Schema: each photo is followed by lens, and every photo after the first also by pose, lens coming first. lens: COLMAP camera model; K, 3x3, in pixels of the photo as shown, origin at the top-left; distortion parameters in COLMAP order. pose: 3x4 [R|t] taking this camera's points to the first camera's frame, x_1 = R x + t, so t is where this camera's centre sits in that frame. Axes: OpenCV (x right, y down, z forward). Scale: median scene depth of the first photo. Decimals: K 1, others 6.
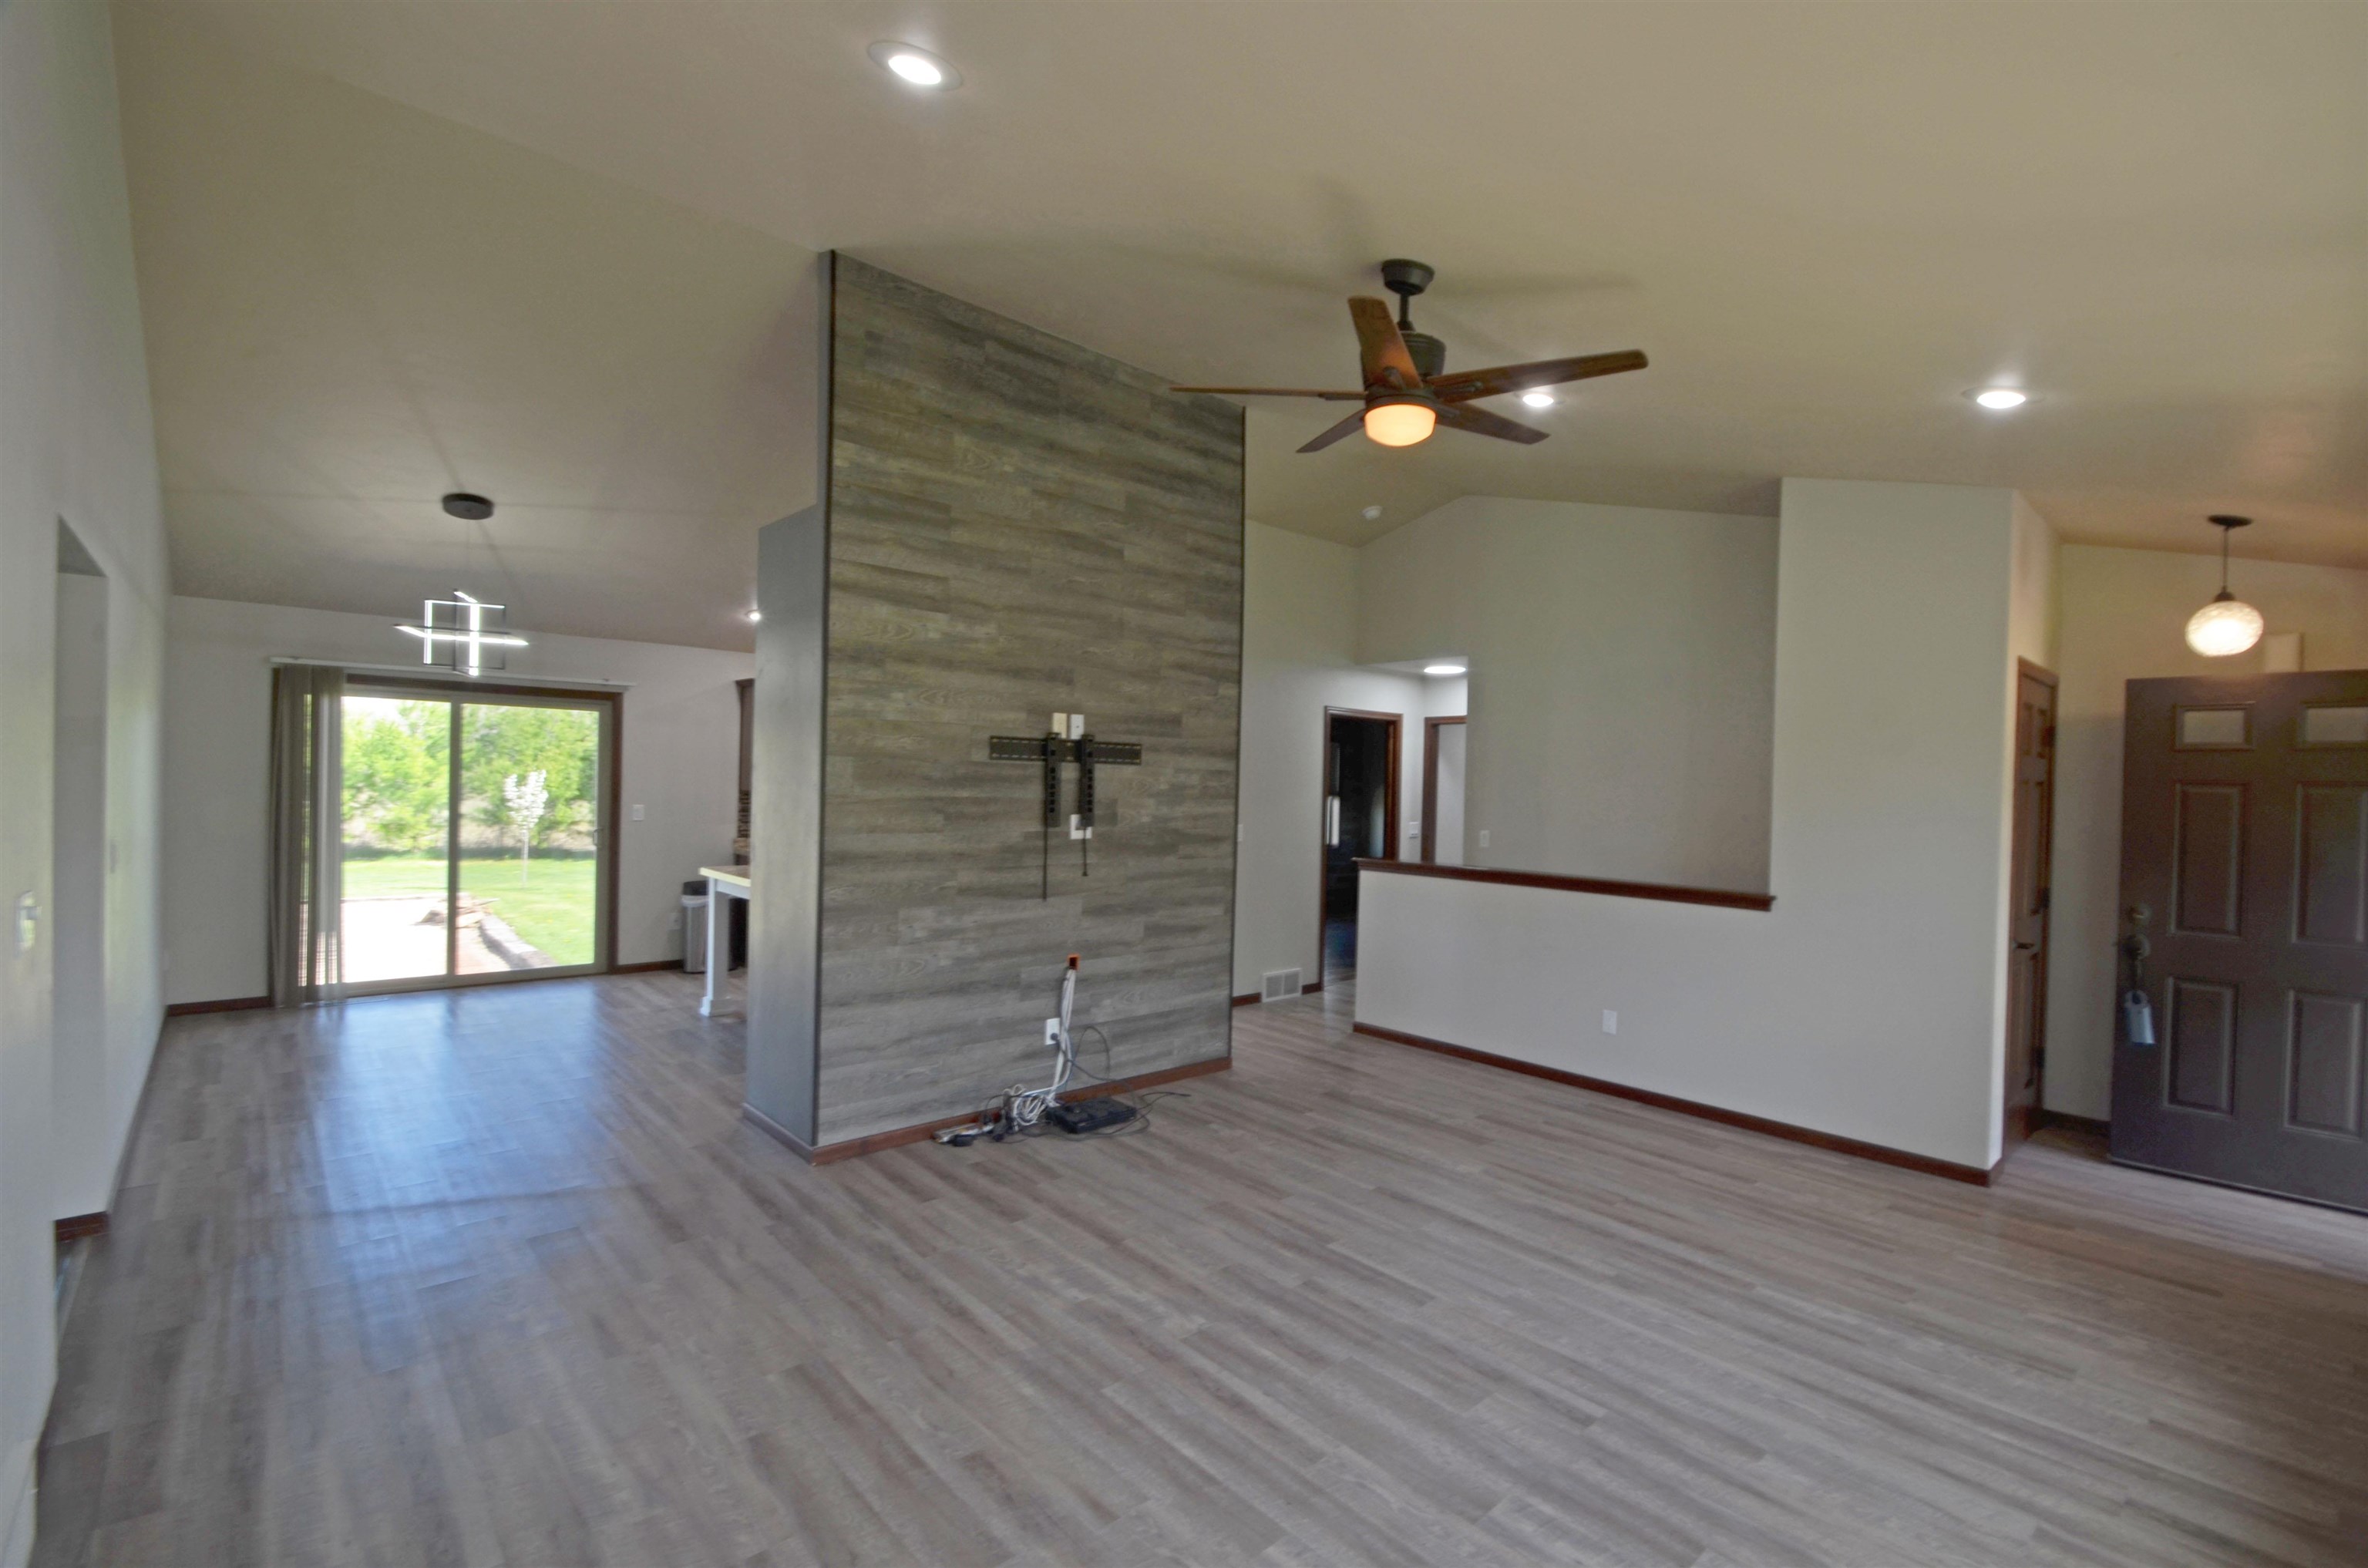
lens RADIAL K [[1027.9, 0, 1217.9], [0, 1027.9, 795.2], [0, 0, 1]] dist [0.000623, -0.011239]
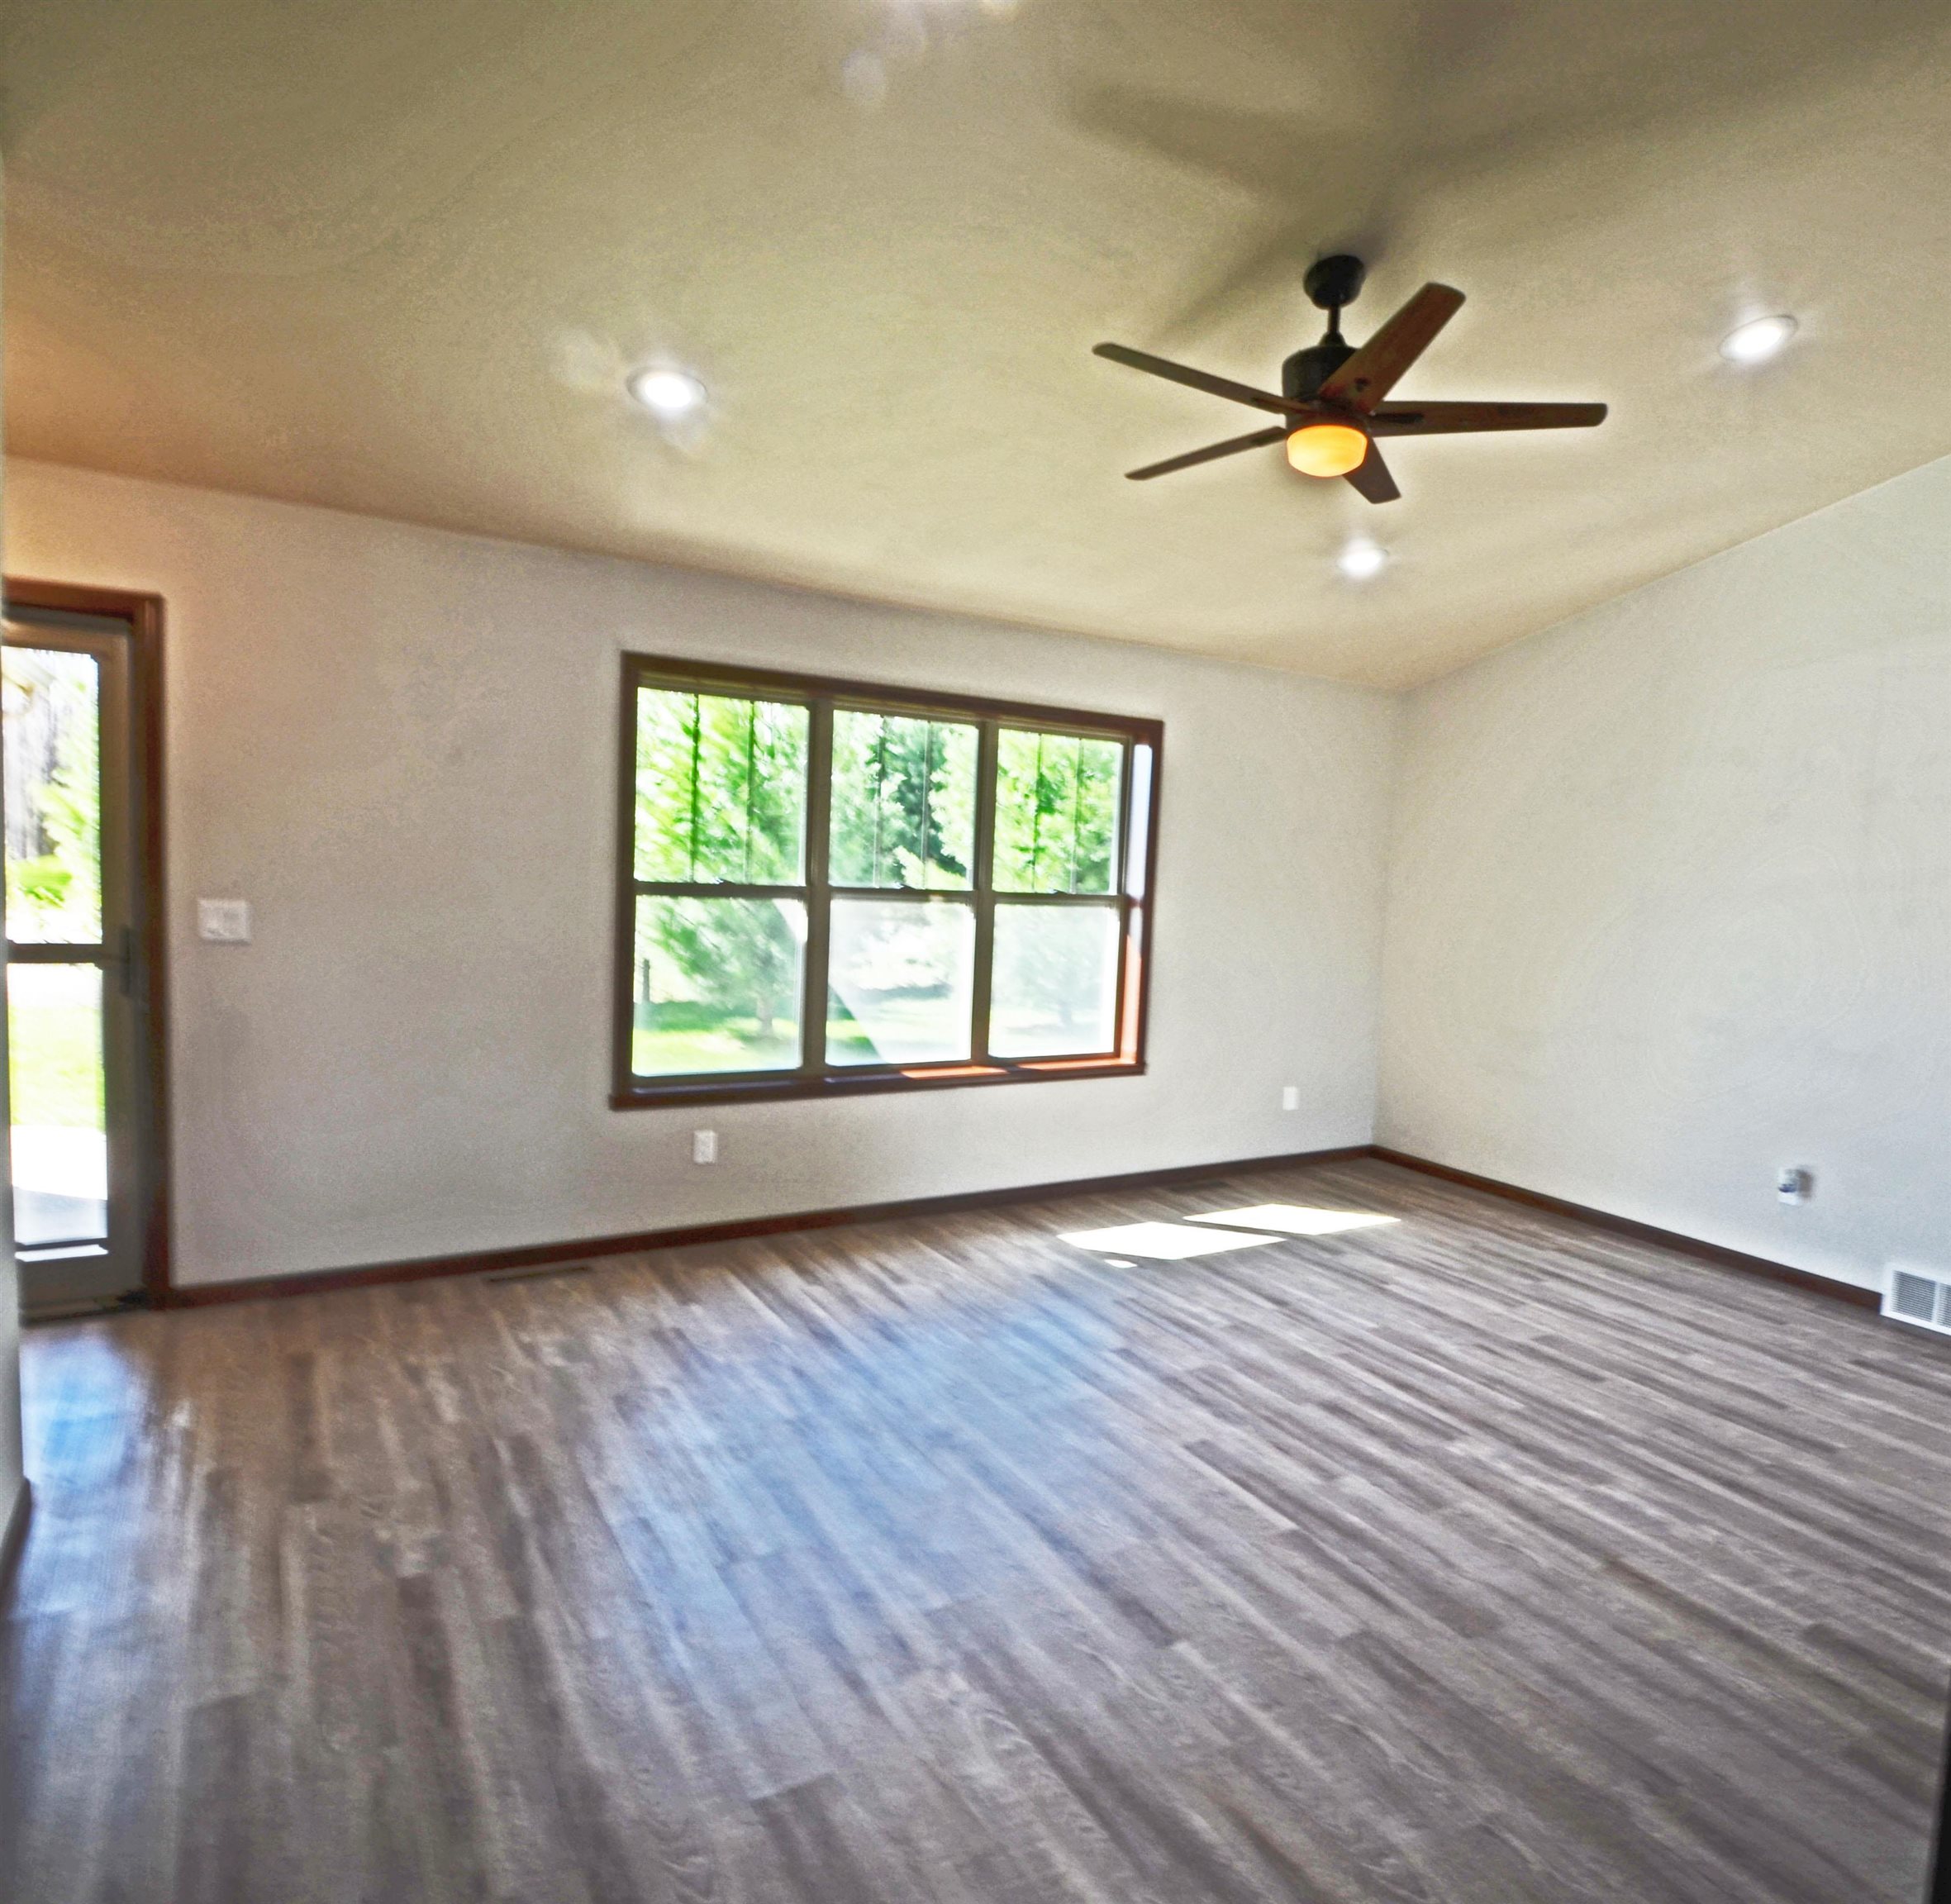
lens RADIAL K [[1261.0, 0, 1084.5], [0, 1261.0, 968.7], [0, 0, 1]] dist [-0.004120, 0.003045]
pose [[-0.983062, -0.089113, 0.160150, 0.114032], [-0.073096, 0.991964, 0.103270, -0.010716], [-0.168066, 0.089814, -0.981676, 1.442435]]
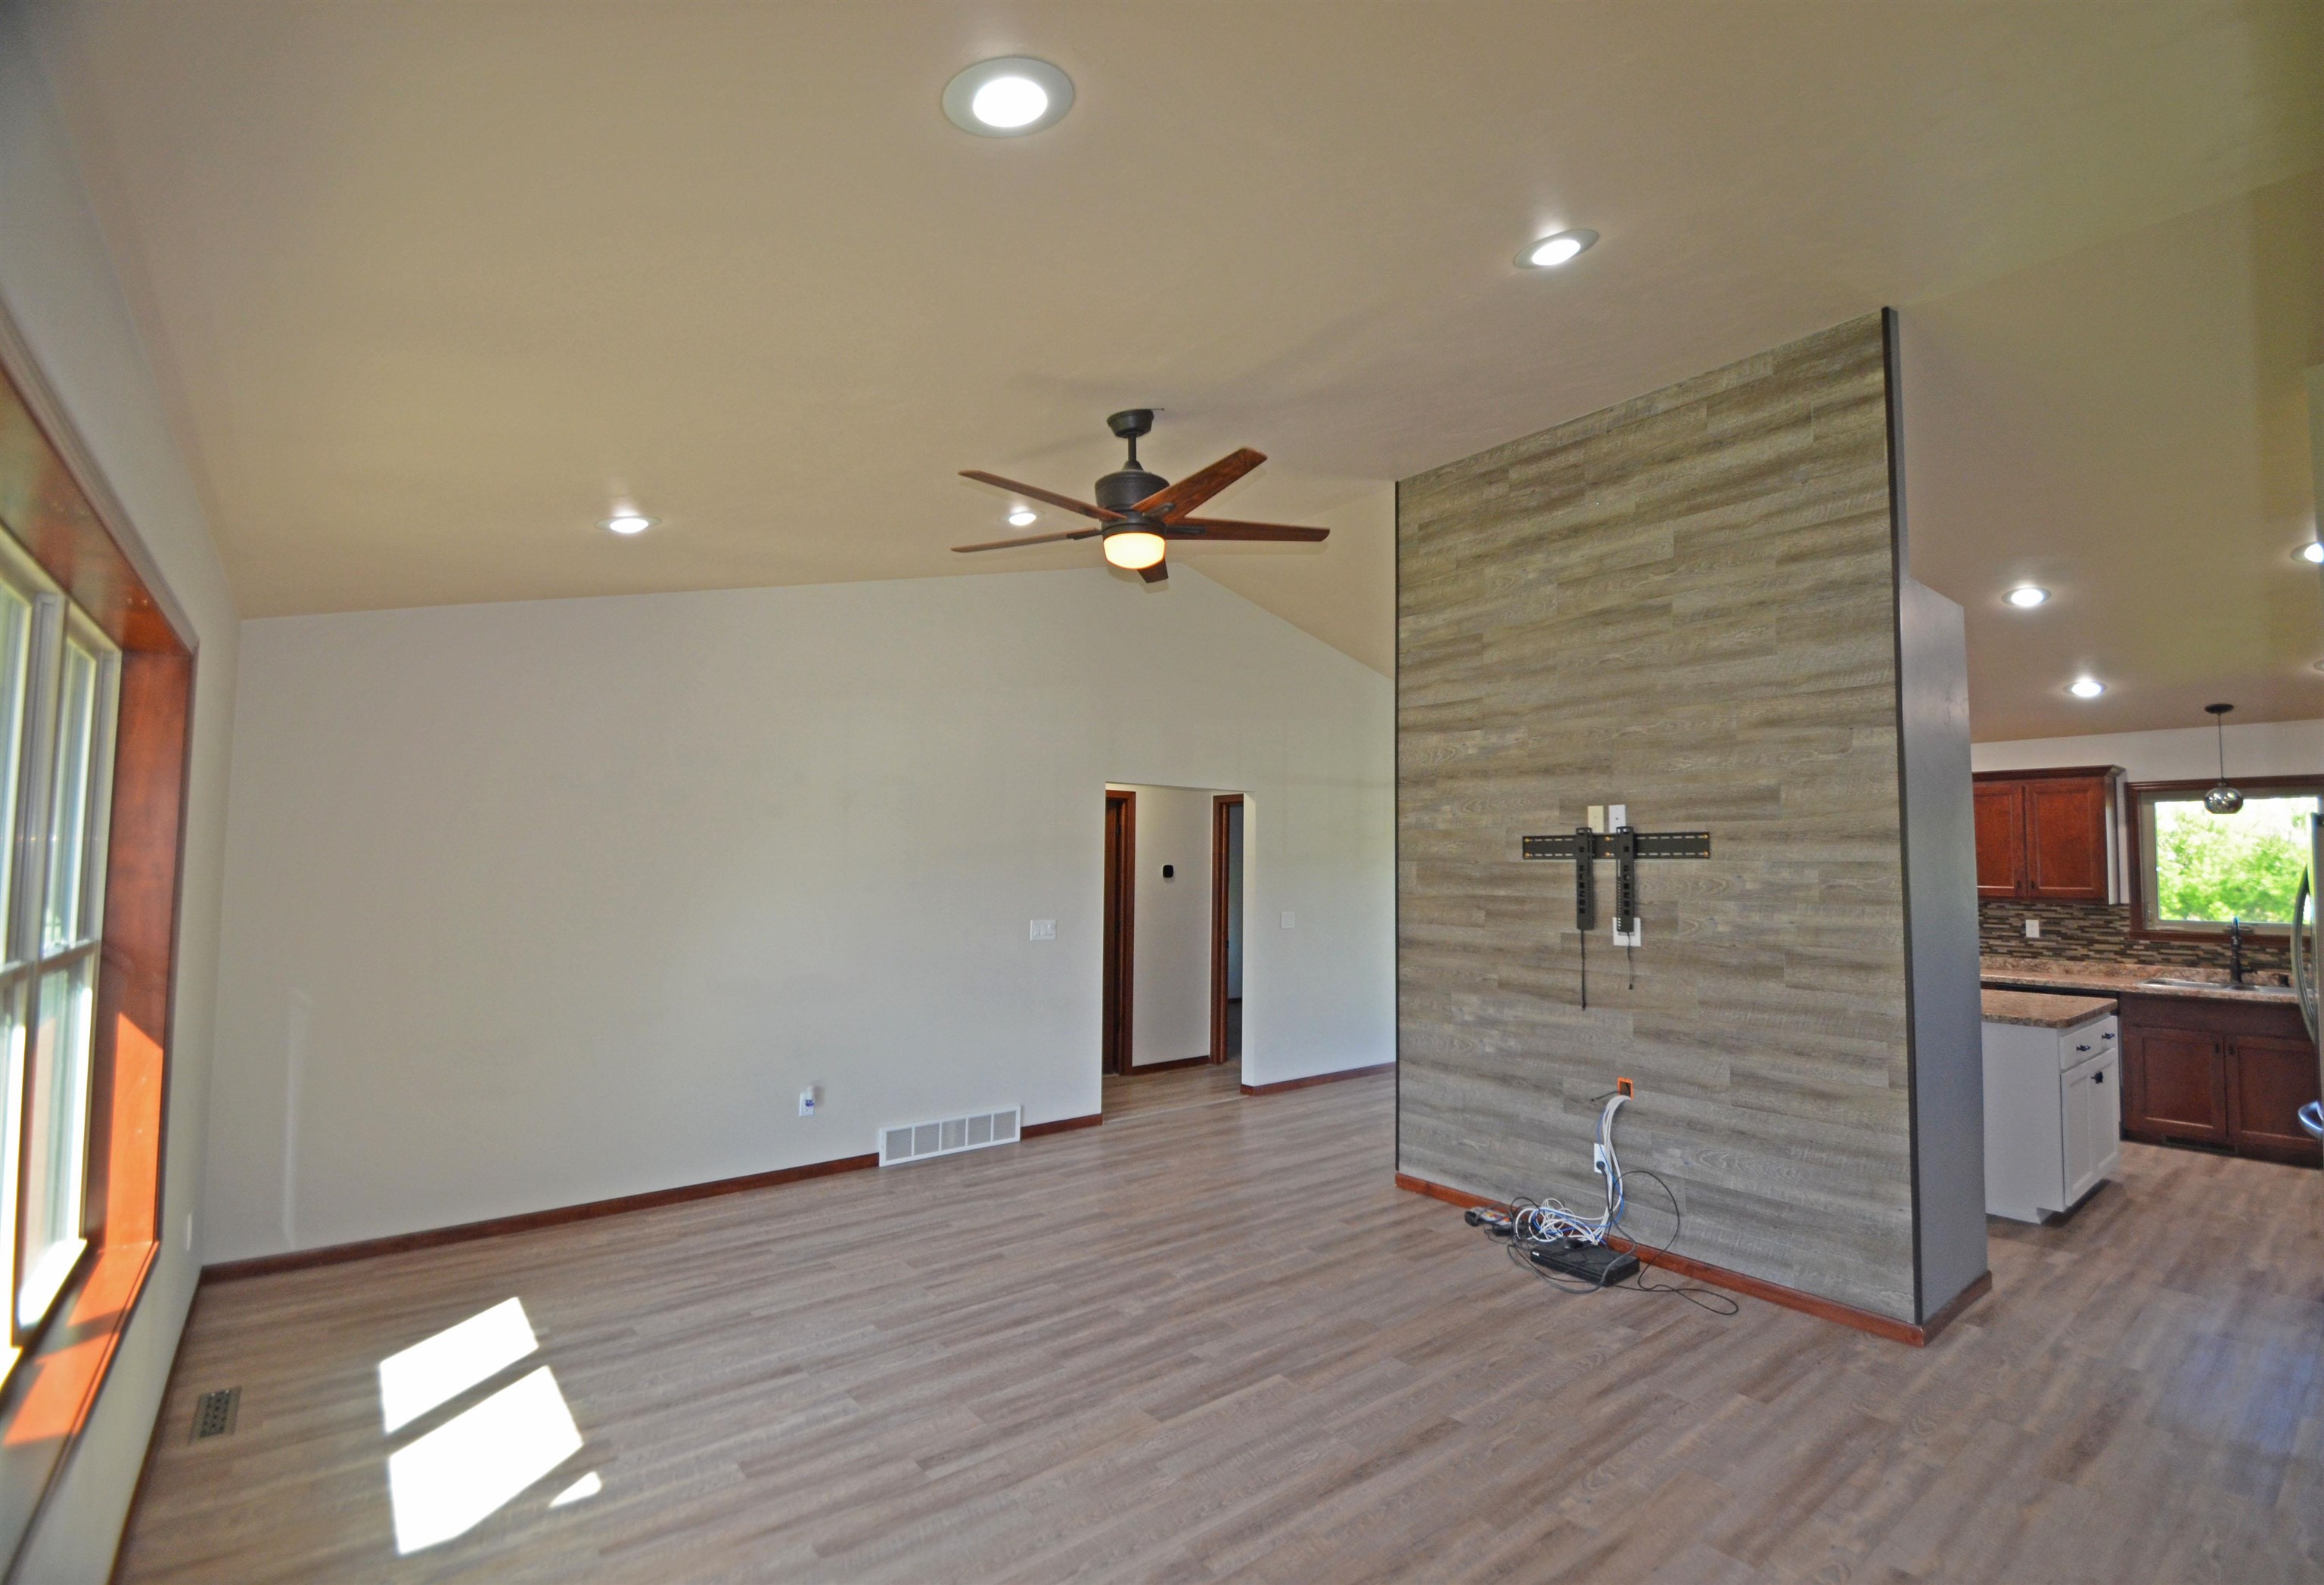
lens RADIAL K [[1043.0, 0, 1242.6], [0, 1043.0, 803.8], [0, 0, 1]] dist [0.014719, -0.018959]
pose [[-0.036013, -0.087292, -0.995532, 0.861532], [-0.020892, 0.996026, -0.086579, 0.006628], [0.999133, 0.017681, -0.037693, 0.784425]]
